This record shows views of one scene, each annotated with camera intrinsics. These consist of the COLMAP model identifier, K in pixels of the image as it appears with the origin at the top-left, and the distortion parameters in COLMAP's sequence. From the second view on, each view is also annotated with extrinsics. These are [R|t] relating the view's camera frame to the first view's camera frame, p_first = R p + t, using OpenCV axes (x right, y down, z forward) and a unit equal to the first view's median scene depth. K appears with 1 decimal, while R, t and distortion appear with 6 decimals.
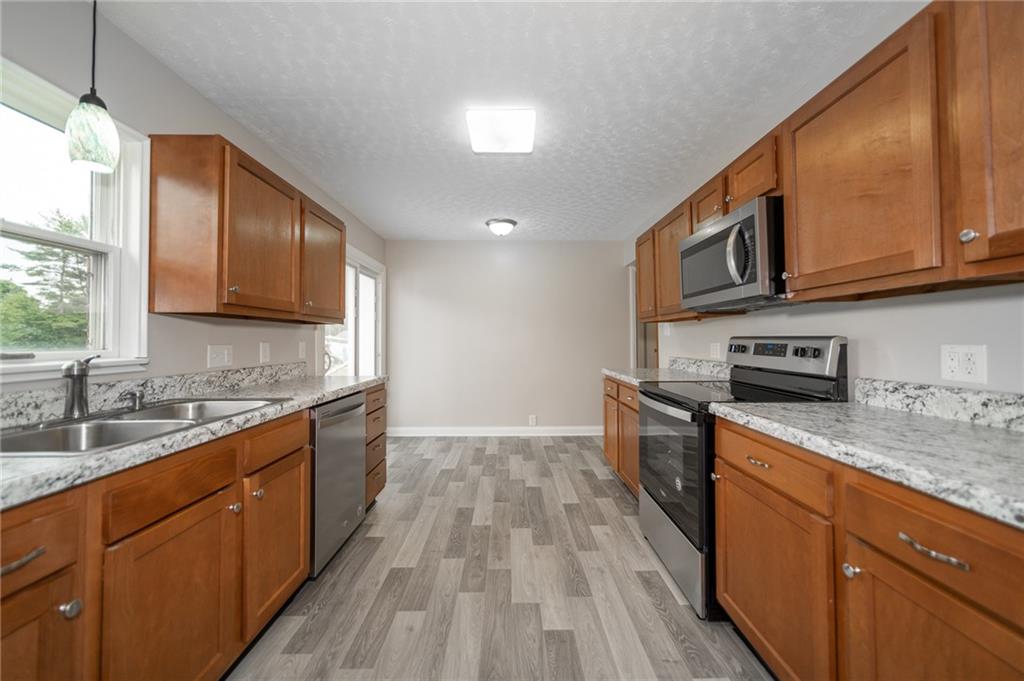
lens RADIAL K [[379.2, 0, 512.7], [0, 379.2, 331.0], [0, 0, 1]] dist [-0.001105, 0.000335]
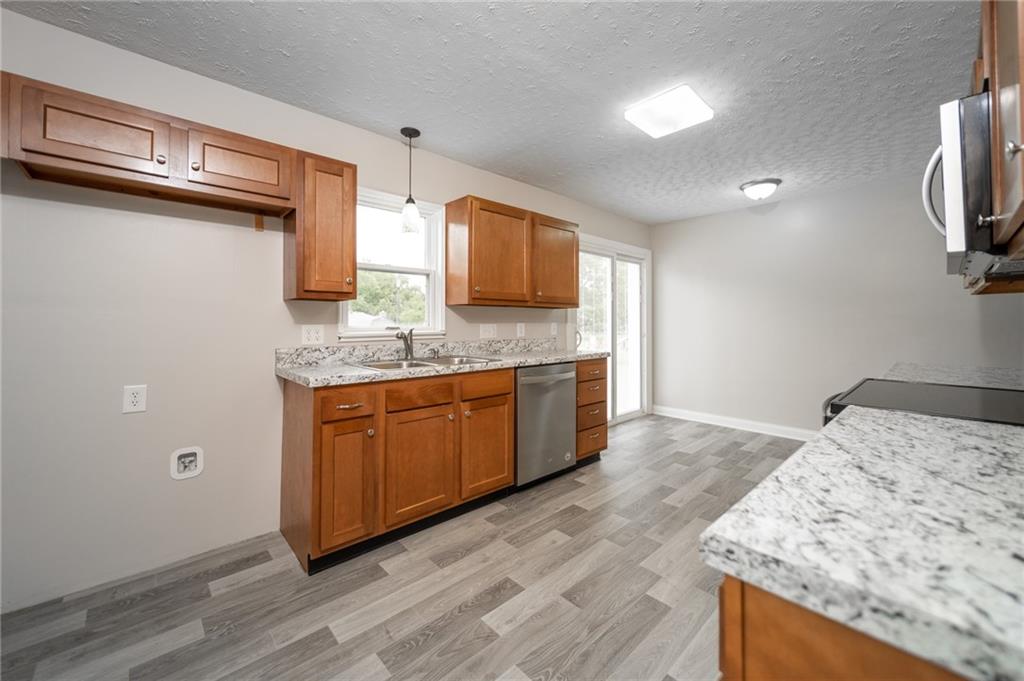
lens RADIAL K [[398.4, 0, 526.3], [0, 398.4, 315.0], [0, 0, 1]] dist [-0.000406, 0.000067]
pose [[0.686914, -0.008085, -0.726694, 0.575814], [0.014188, 0.999897, 0.002286, -0.001529], [0.726601, -0.011880, 0.686957, -0.004812]]
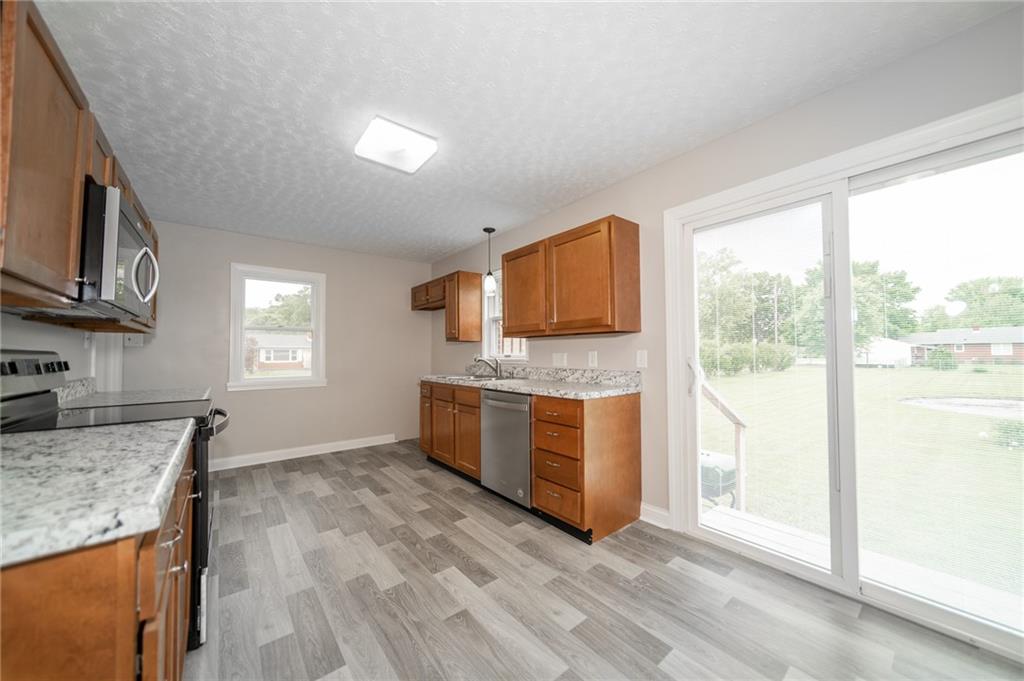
lens RADIAL K [[361.2, 0, 512.0], [0, 361.2, 340.5], [0, 0, 1]] dist [-0.000590, 0.000026]
pose [[-0.787011, -0.014702, -0.616764, 0.399270], [0.023912, 0.998238, -0.054307, 0.070210], [0.616475, -0.057488, -0.785273, 2.347598]]
